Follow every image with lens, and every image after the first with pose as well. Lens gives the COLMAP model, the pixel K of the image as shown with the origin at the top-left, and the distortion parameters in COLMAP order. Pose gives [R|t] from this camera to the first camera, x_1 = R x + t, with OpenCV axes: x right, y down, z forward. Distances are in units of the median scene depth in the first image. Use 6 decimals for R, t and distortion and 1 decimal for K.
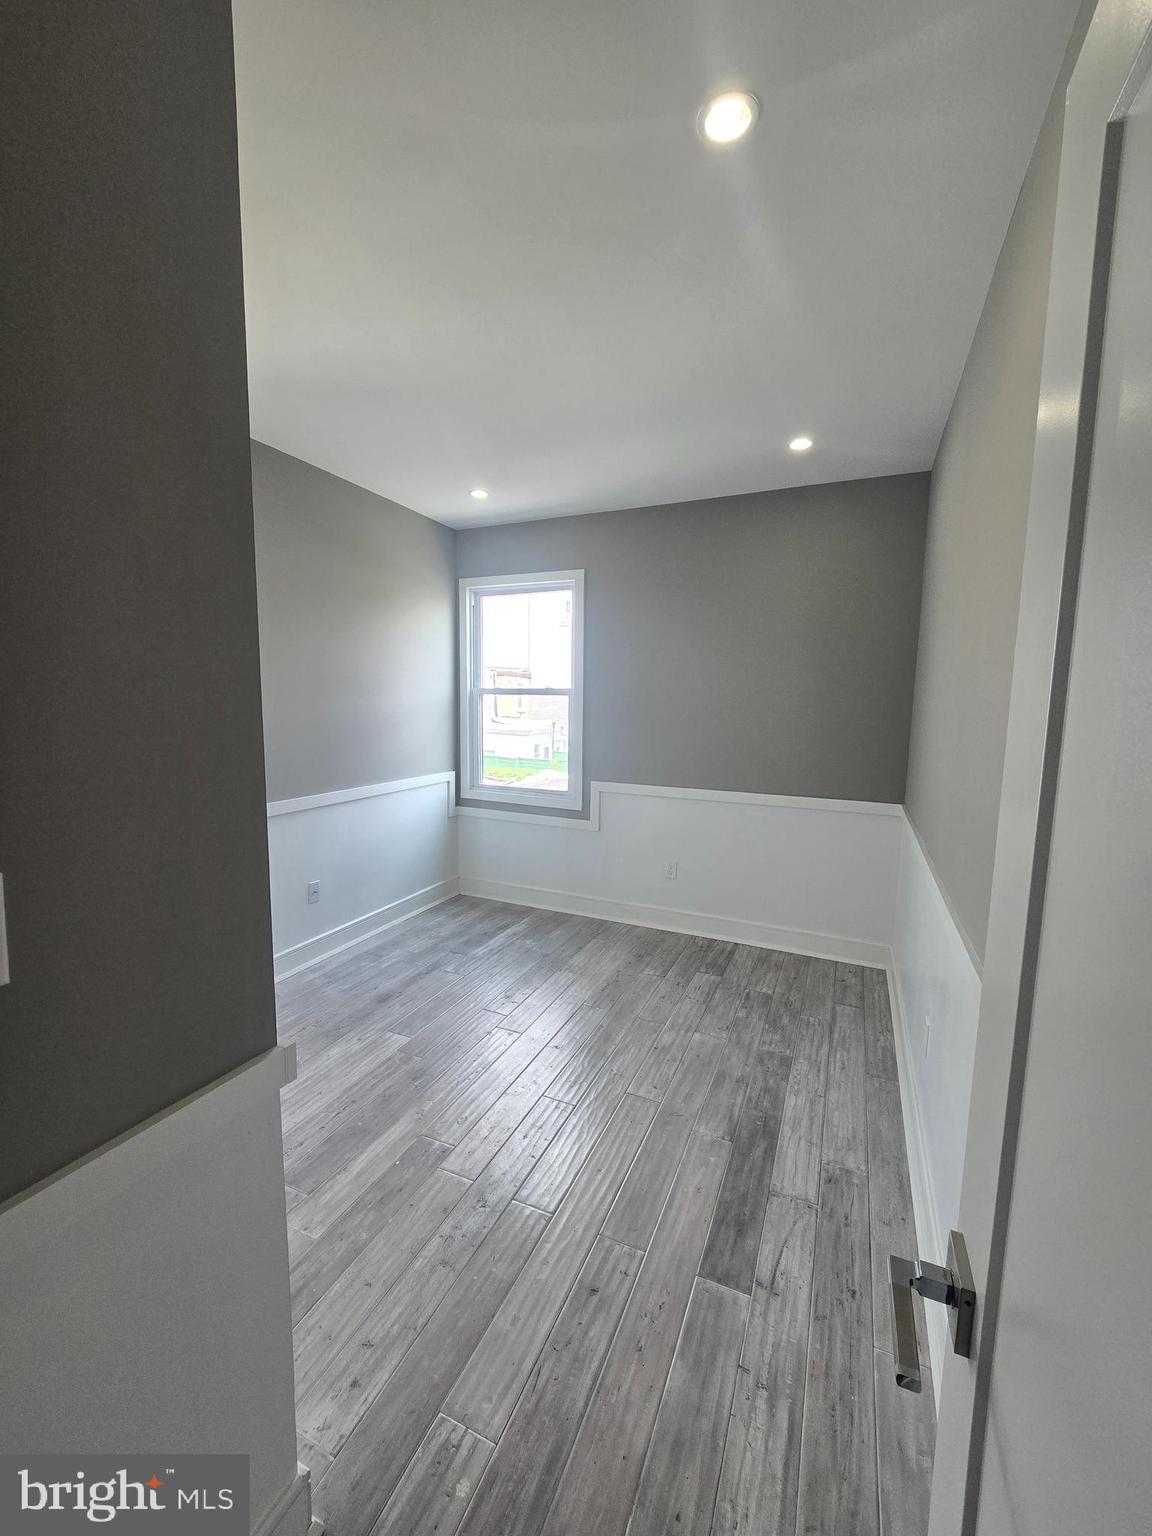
lens RADIAL K [[633.7, 0, 576.3], [0, 633.7, 765.9], [0, 0, 1]] dist [-0.003202, 0.000120]
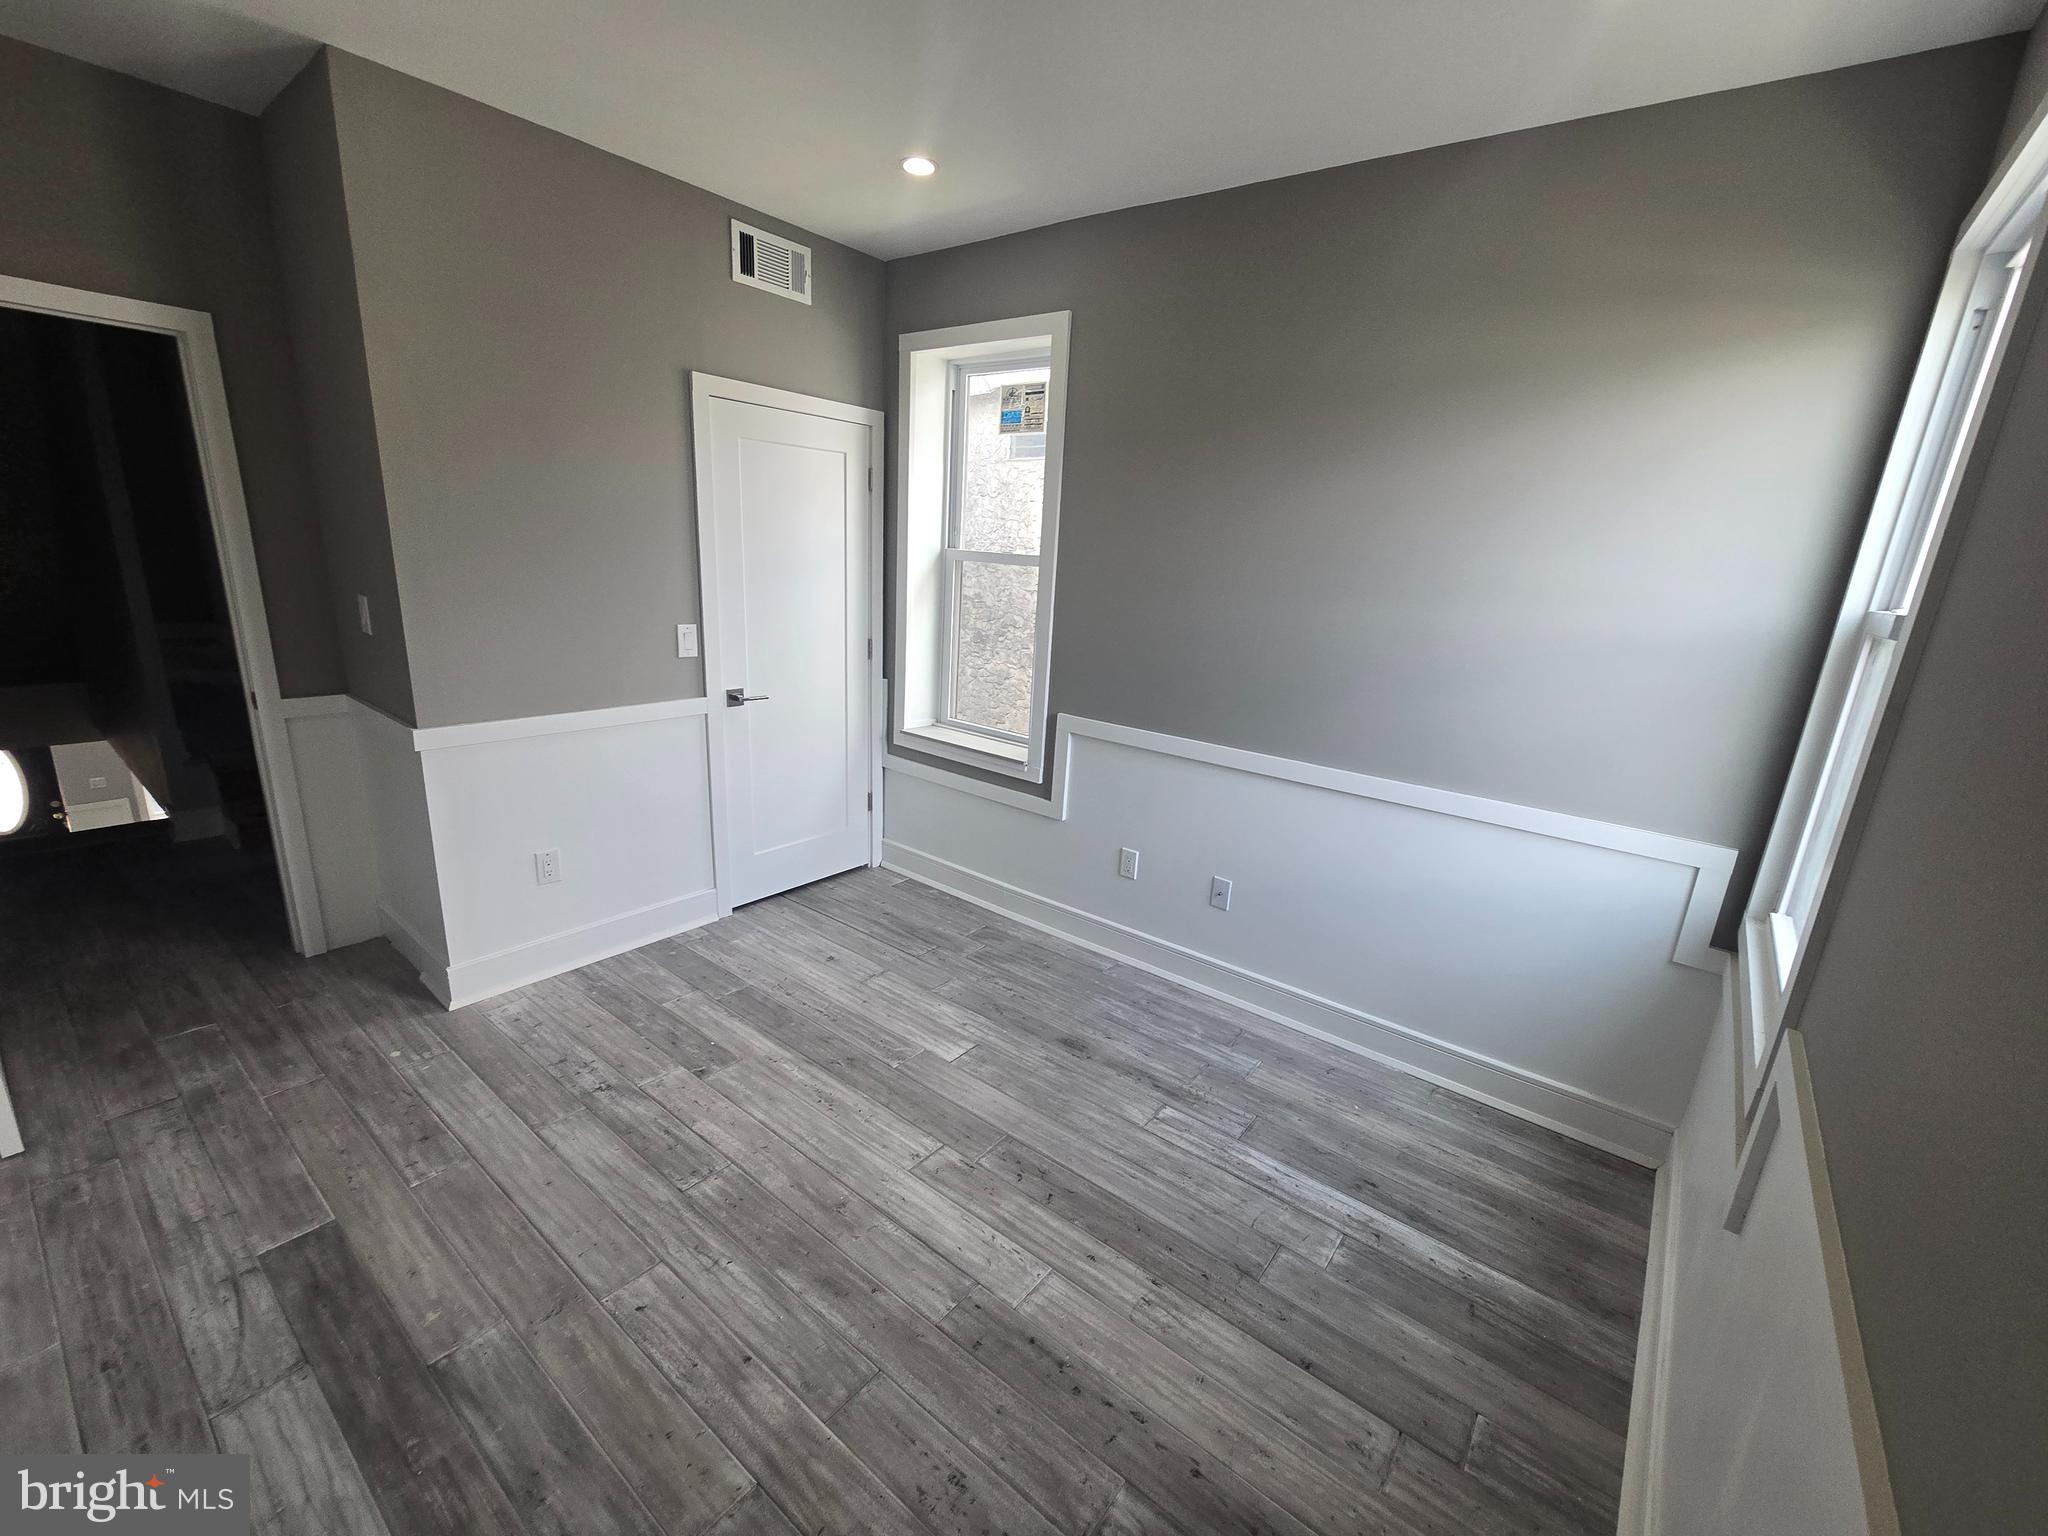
lens RADIAL K [[844.9, 0, 1028.6], [0, 844.9, 782.8], [0, 0, 1]] dist [-0.003202, 0.000120]
pose [[-0.245244, 0.234931, -0.940565, 0.637790], [-0.166132, 0.945658, 0.279521, -0.179414], [0.955121, 0.224809, -0.192887, 1.403637]]
